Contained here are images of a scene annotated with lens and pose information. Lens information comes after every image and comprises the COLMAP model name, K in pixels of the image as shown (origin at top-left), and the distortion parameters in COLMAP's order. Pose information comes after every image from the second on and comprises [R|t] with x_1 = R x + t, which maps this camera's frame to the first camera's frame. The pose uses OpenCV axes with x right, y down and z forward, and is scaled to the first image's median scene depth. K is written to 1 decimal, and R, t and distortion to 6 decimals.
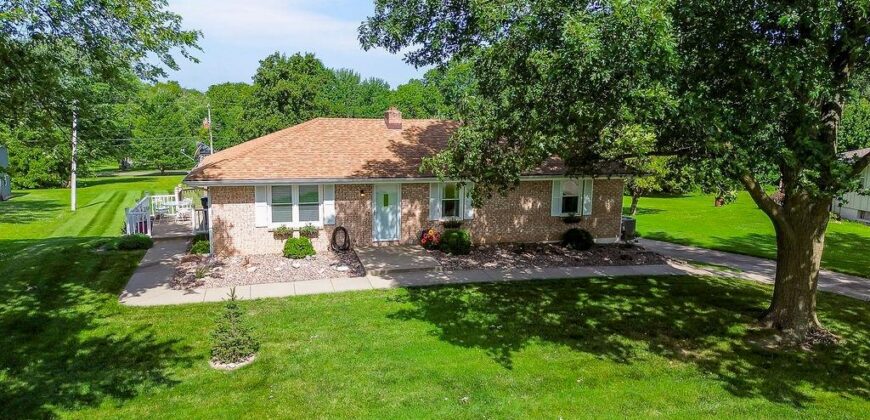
lens RADIAL K [[612.1, 0, 435.0], [0, 612.1, 210.0], [0, 0, 1]] dist [0.048258, -0.064320]
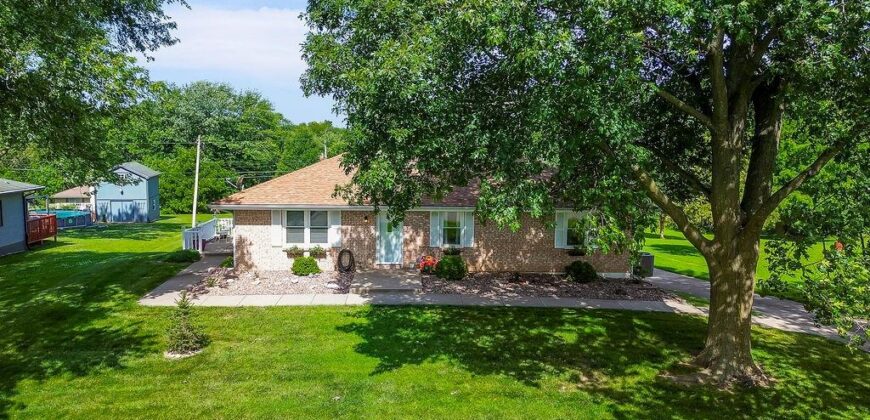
lens RADIAL K [[612.1, 0, 435.0], [0, 612.1, 210.0], [0, 0, 1]] dist [0.048258, -0.064320]
pose [[0.978220, 0.027854, -0.205691, 0.239668], [-0.037974, 0.998246, -0.045413, 0.000829], [0.204066, 0.052235, 0.977563, -0.057421]]
